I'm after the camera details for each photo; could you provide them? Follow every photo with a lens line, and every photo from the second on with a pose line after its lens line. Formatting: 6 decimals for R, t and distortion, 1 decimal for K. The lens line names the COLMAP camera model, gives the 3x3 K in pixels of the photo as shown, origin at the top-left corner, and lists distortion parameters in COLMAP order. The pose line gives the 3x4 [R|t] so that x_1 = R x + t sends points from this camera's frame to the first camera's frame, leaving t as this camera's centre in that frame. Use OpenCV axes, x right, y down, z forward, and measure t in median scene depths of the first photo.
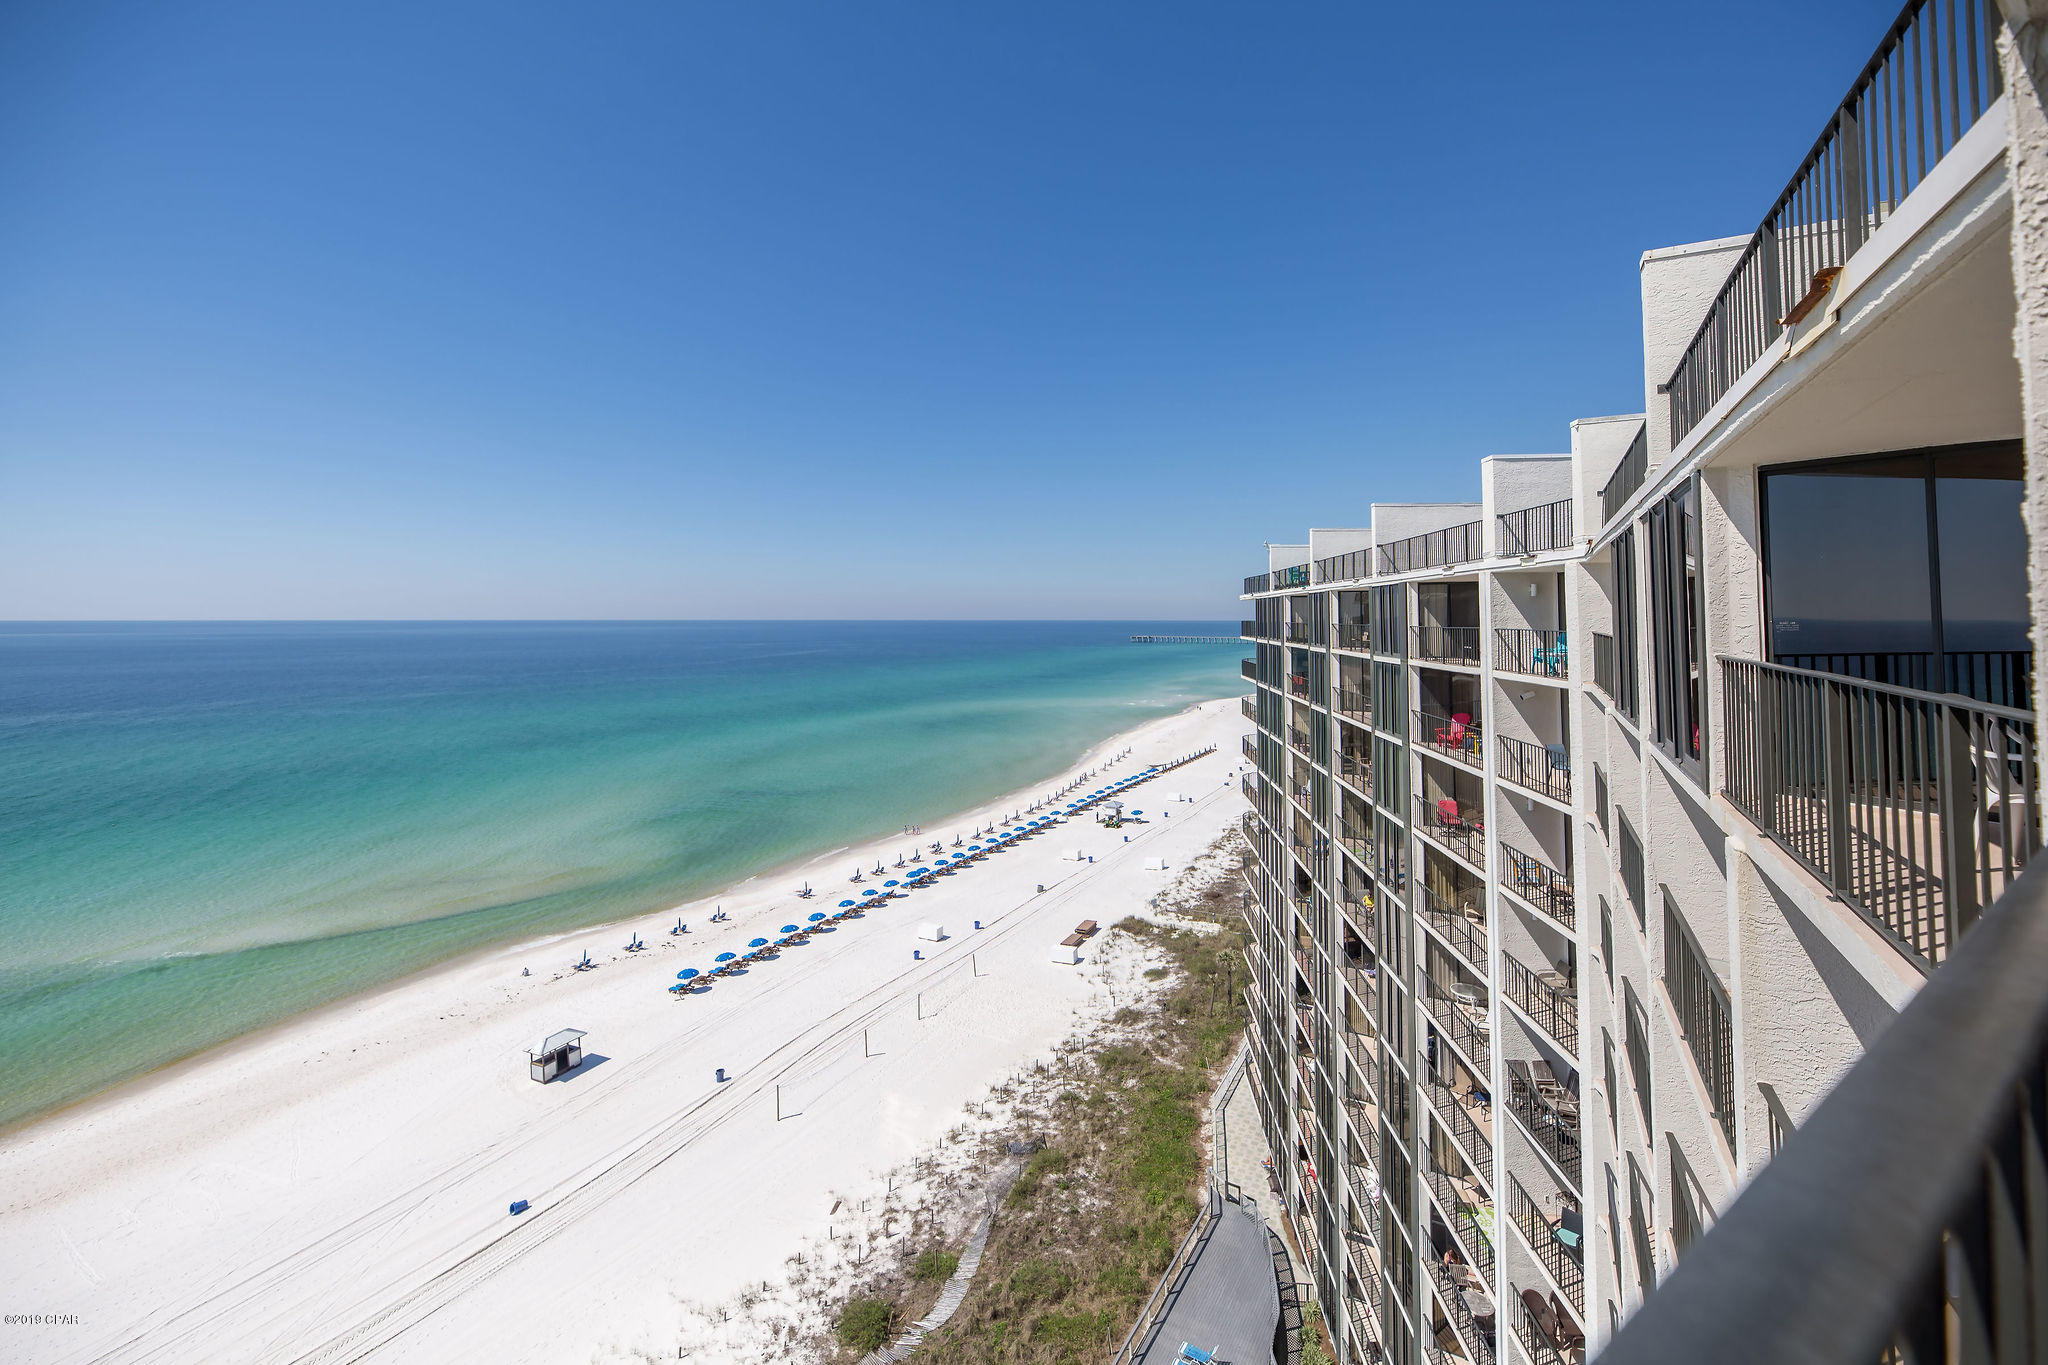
lens RADIAL K [[861.3, 0, 1024.0], [0, 861.3, 682.5], [0, 0, 1]] dist [-0.006648, -0.000032]
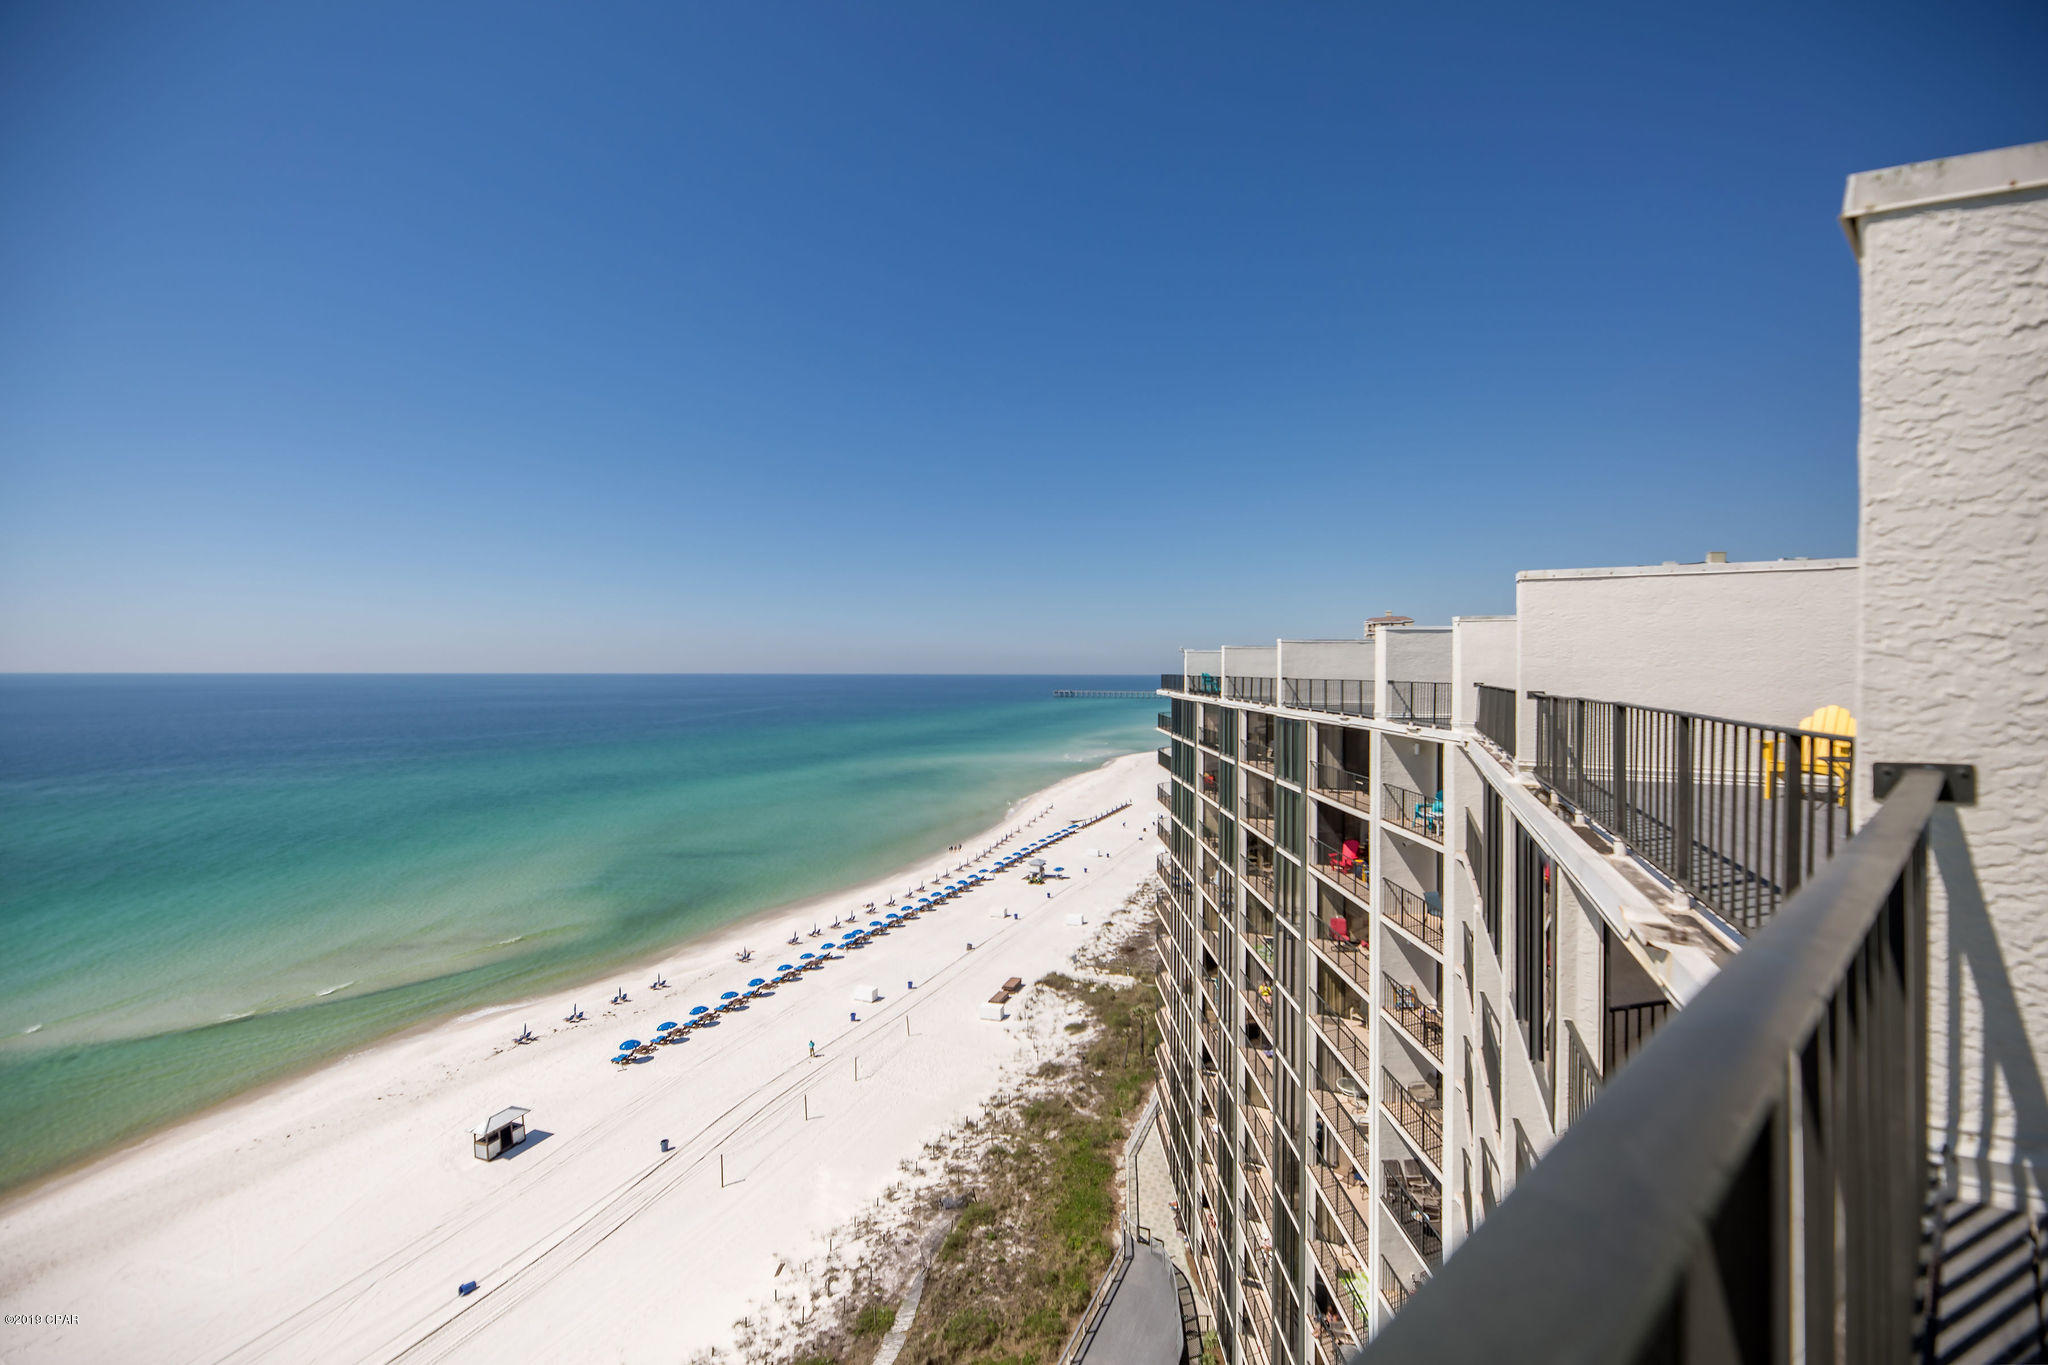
lens RADIAL K [[827.9, 0, 1019.6], [0, 827.9, 676.4], [0, 0, 1]] dist [-0.005382, -0.000771]
pose [[0.995845, 0.001847, 0.091043, -0.015739], [-0.006372, 0.998757, 0.049436, -0.179414], [-0.090839, -0.049811, 0.994619, -0.014849]]
